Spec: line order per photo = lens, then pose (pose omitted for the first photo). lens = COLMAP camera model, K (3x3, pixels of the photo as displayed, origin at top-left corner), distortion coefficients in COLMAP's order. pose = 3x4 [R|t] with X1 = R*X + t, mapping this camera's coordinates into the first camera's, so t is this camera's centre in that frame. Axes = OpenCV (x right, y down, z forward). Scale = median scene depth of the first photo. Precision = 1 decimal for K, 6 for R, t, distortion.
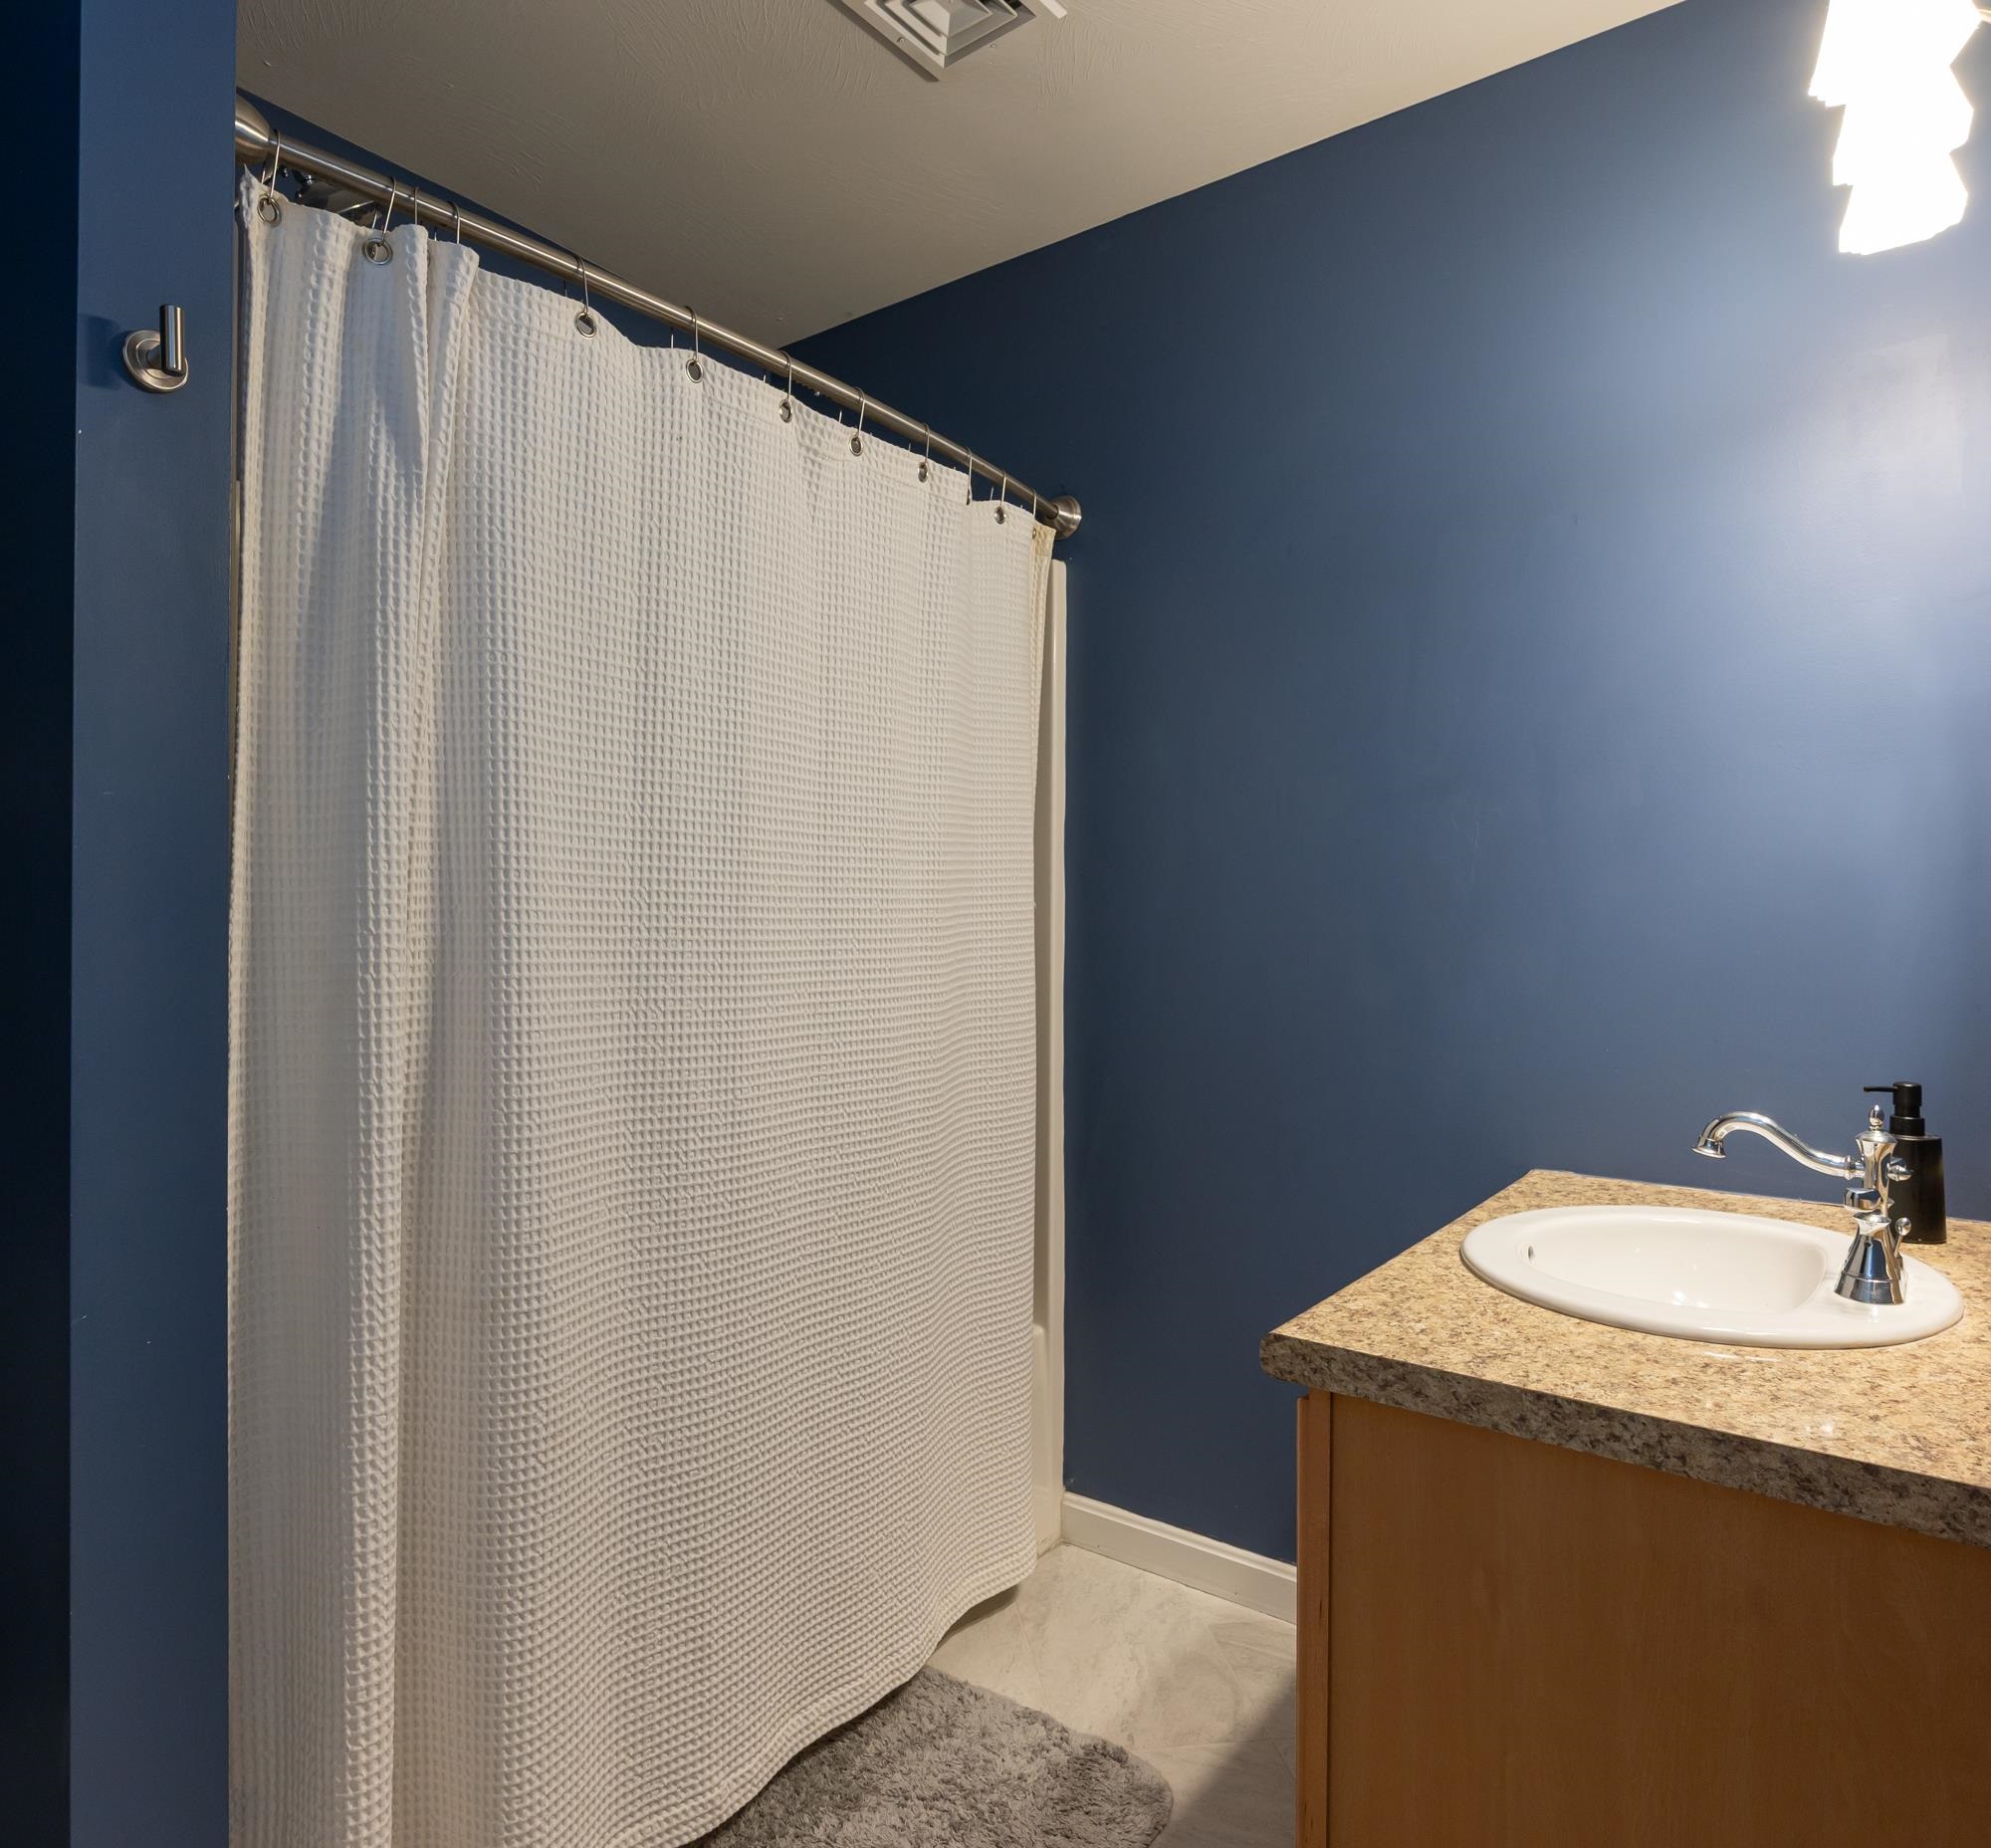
lens RADIAL K [[1267.2, 0, 995.3], [0, 1267.2, 923.6], [0, 0, 1]] dist [-0.004492, -0.001280]
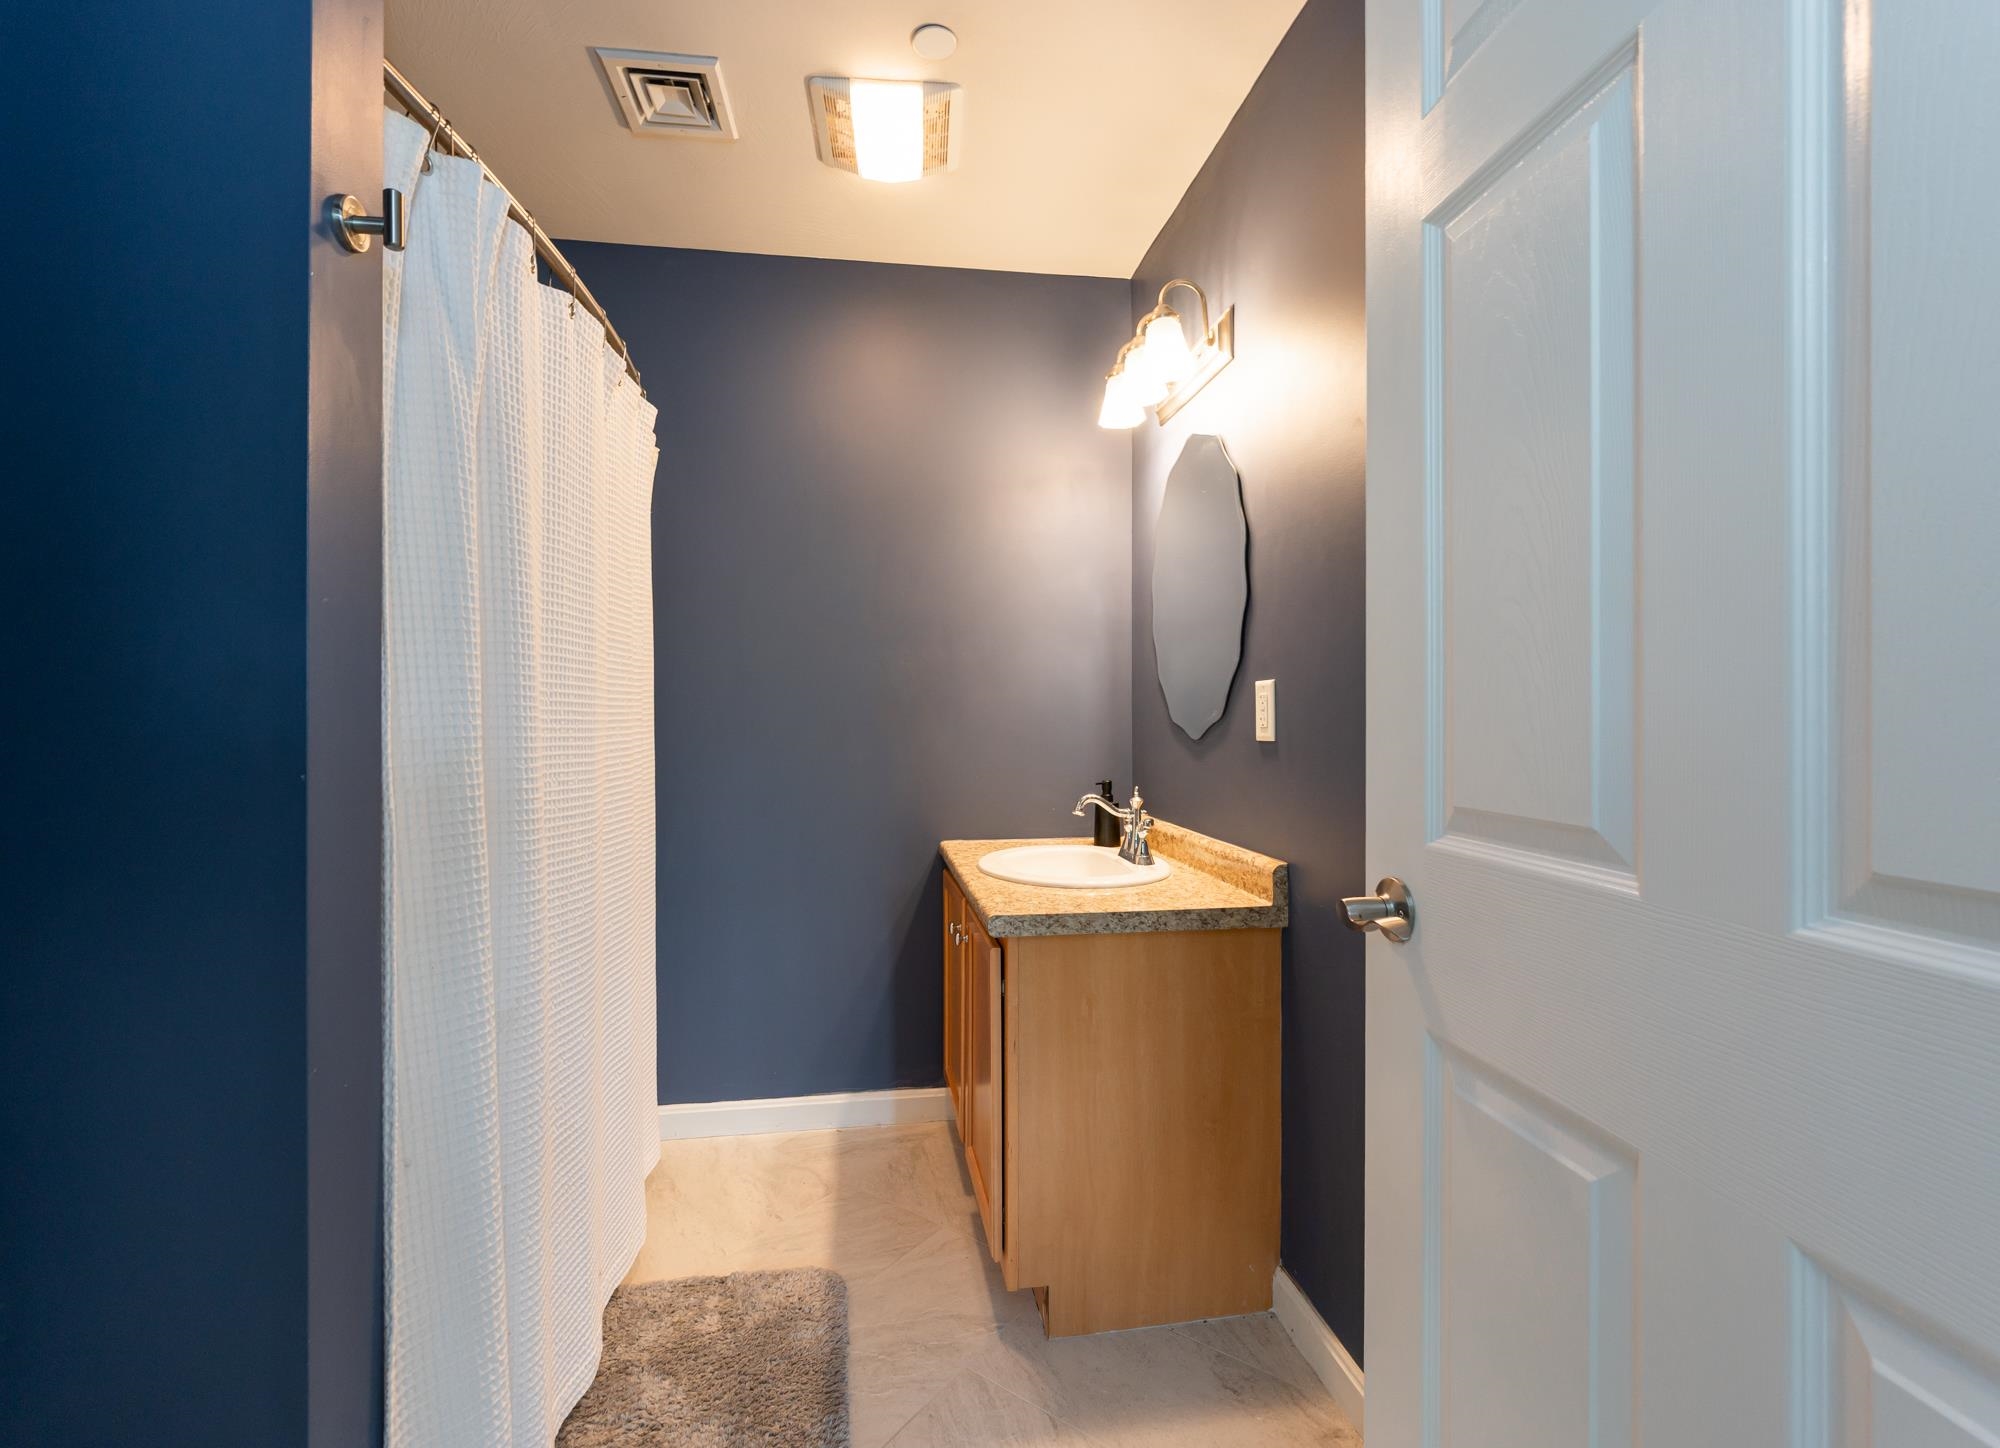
lens RADIAL K [[870.1, 0, 994.6], [0, 870.1, 713.4], [0, 0, 1]] dist [0.000898, 0.000042]
pose [[0.694273, -0.005794, 0.719688, -0.870099], [0.008303, 0.999966, 0.000040, 0.000647], [-0.719664, 0.005948, 0.694297, 0.036067]]
